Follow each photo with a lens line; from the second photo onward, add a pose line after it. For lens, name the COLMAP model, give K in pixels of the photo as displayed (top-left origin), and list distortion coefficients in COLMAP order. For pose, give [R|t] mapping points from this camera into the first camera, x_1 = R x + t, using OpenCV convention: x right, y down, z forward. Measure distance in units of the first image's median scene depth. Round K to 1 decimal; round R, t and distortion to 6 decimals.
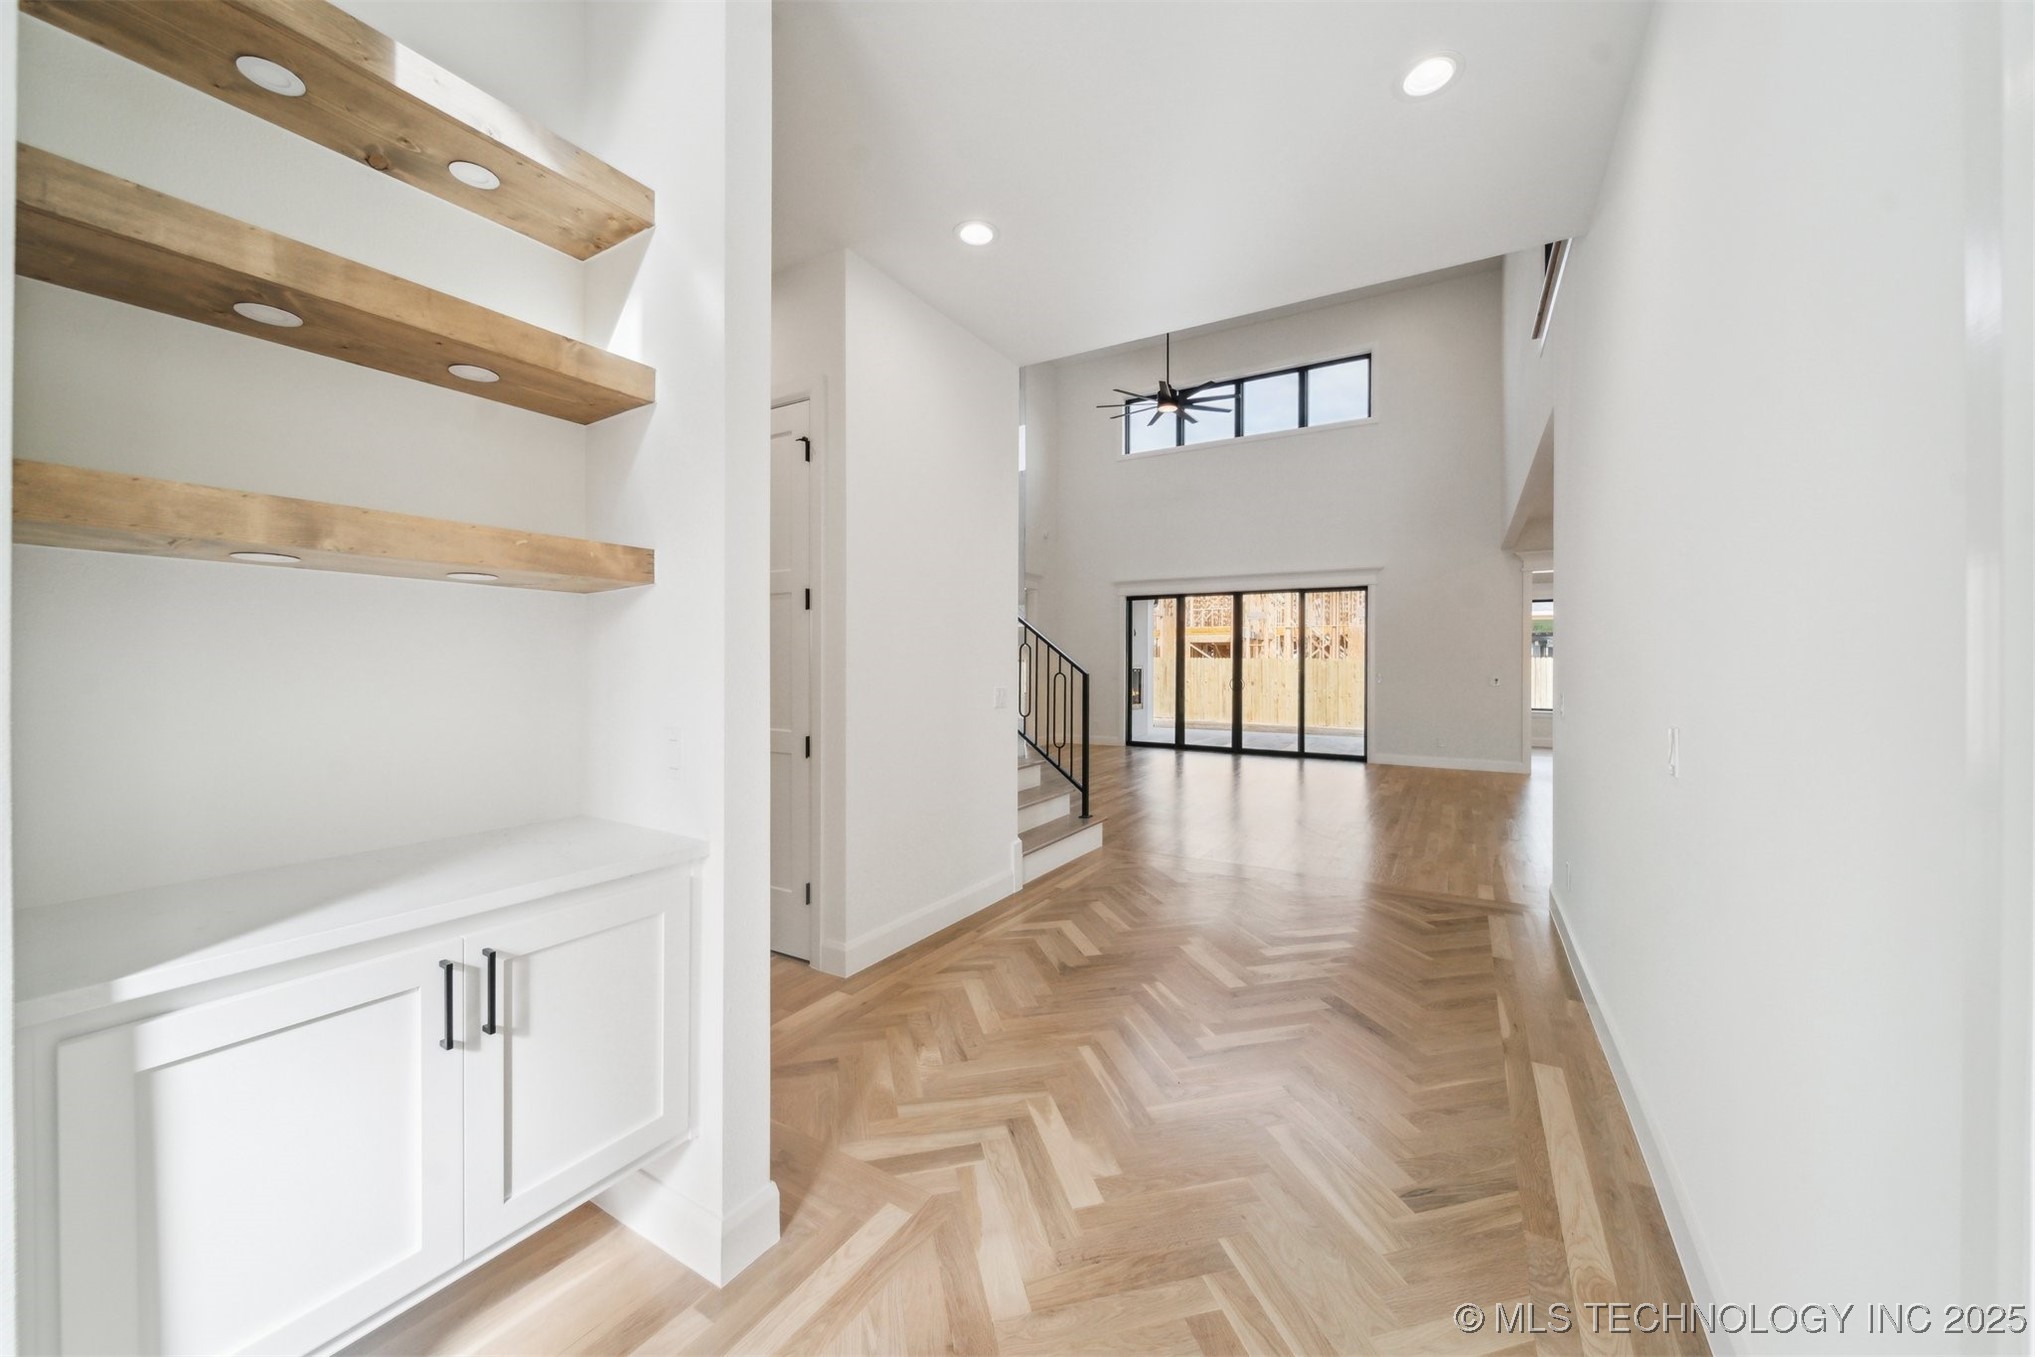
lens RADIAL K [[757.1, 0, 1017.5], [0, 757.1, 678.5], [0, 0, 1]] dist [0.000411, -0.004241]
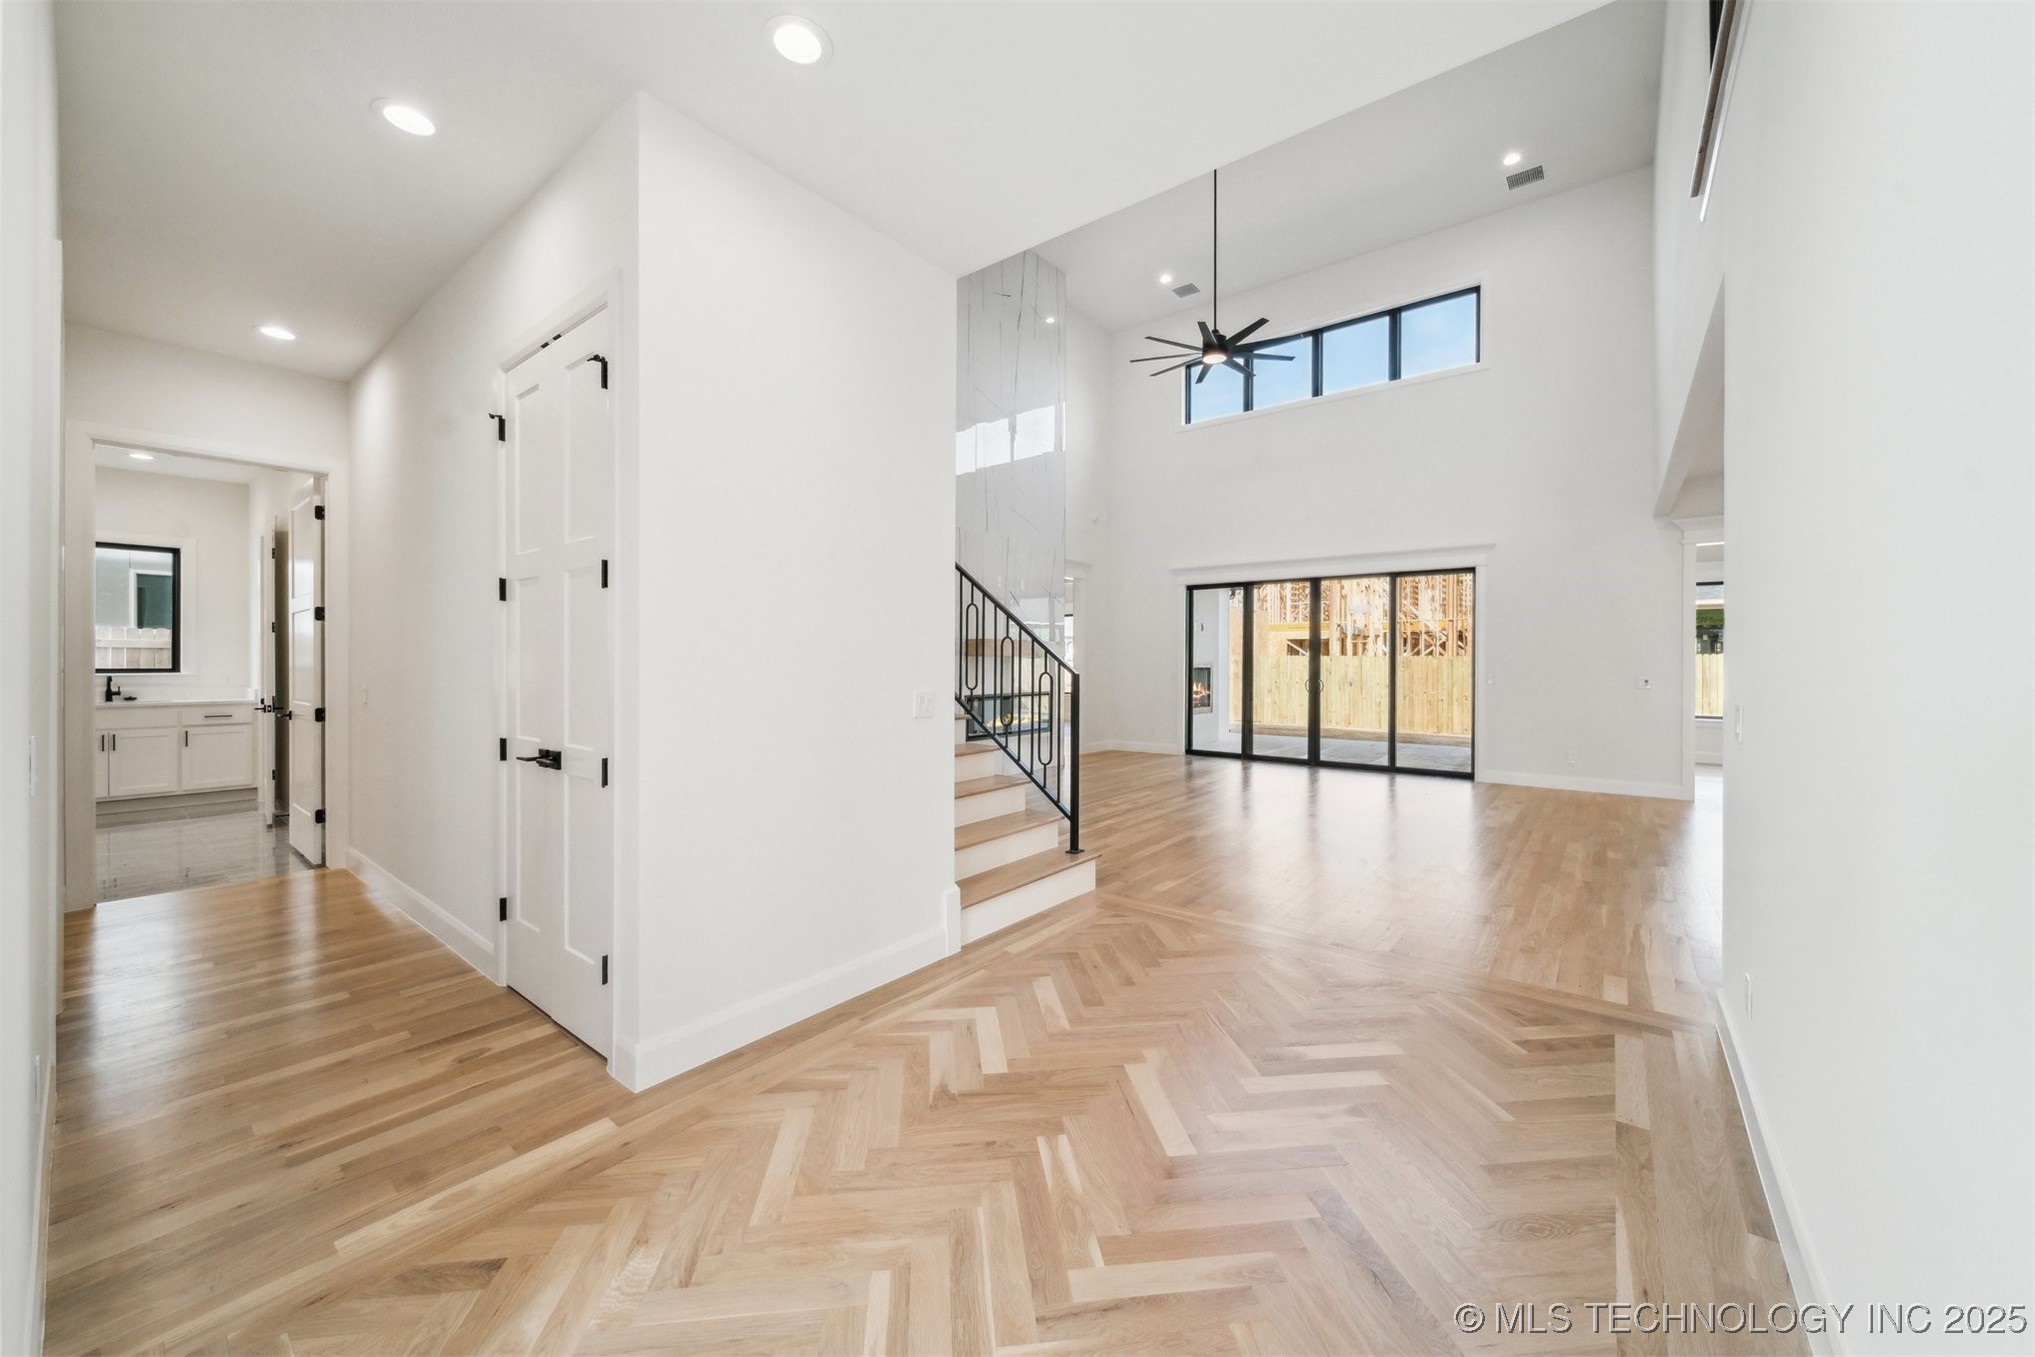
lens RADIAL K [[757.1, 0, 1017.5], [0, 757.1, 678.5], [0, 0, 1]] dist [0.000411, -0.004241]
pose [[0.990608, 0.001072, -0.136729, 0.117907], [-0.000942, 0.999999, 0.001010, -0.001657], [0.136730, -0.000872, 0.990608, 0.165777]]
